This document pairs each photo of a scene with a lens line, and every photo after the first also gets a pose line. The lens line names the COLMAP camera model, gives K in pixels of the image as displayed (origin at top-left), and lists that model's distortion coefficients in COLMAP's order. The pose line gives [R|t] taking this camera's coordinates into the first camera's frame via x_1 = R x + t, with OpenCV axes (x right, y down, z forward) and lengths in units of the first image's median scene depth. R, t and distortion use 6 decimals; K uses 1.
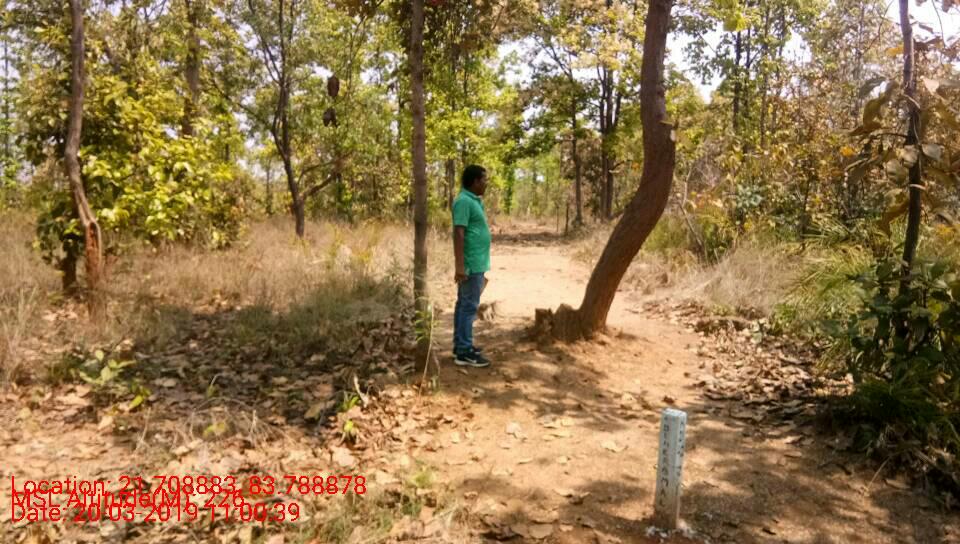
lens RADIAL K [[800.8, 0, 479.4], [0, 800.8, 267.1], [0, 0, 1]] dist [0.141657, -0.314323]
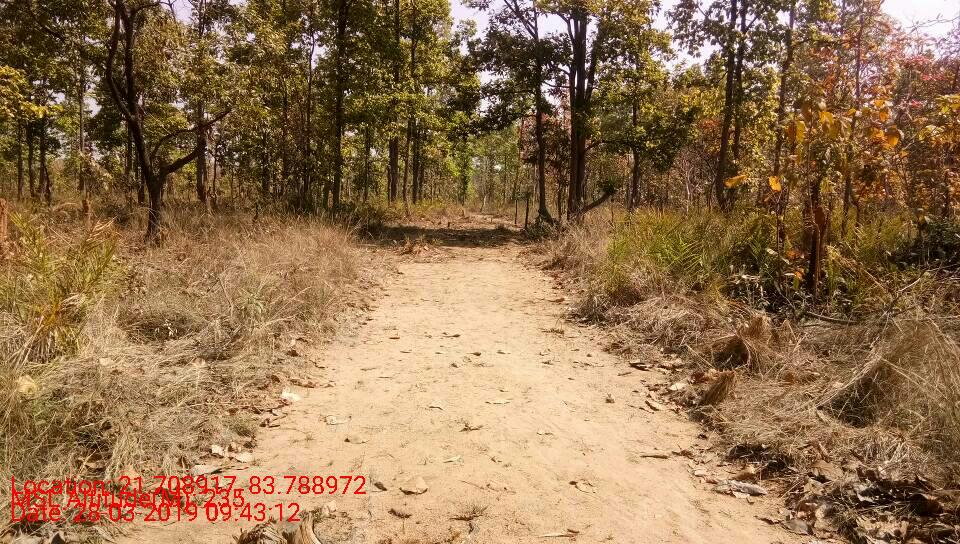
lens RADIAL K [[800.8, 0, 479.4], [0, 800.8, 267.1], [0, 0, 1]] dist [0.141657, -0.314323]
pose [[0.998371, 0.017687, 0.054251, 0.056787], [-0.018341, 0.999765, 0.011576, -0.040766], [-0.054034, -0.012552, 0.998460, 0.632290]]
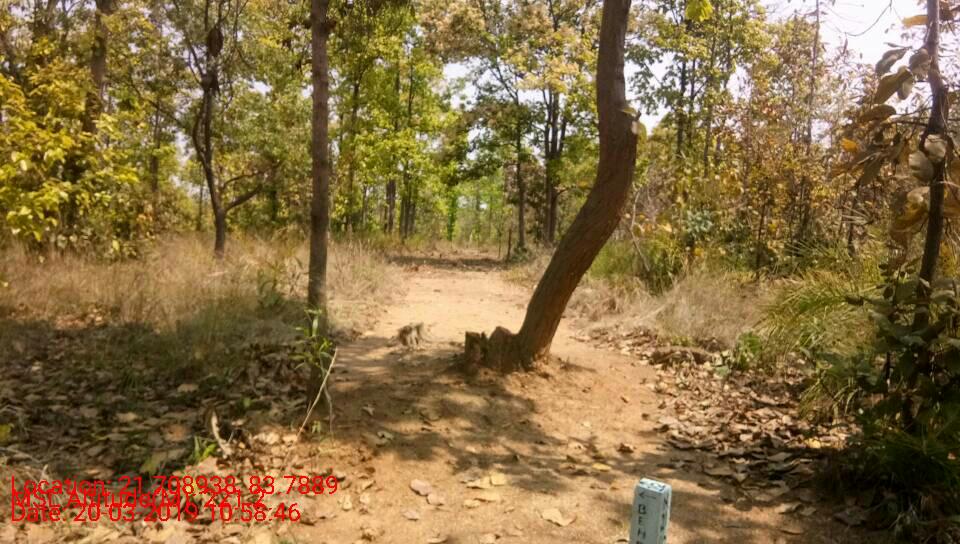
lens RADIAL K [[800.8, 0, 479.4], [0, 800.8, 267.1], [0, 0, 1]] dist [0.141657, -0.314323]
pose [[0.997006, 0.029714, 0.071389, 0.016465], [-0.027205, 0.998986, -0.035868, 0.010118], [-0.072382, 0.033818, 0.996803, 0.123398]]
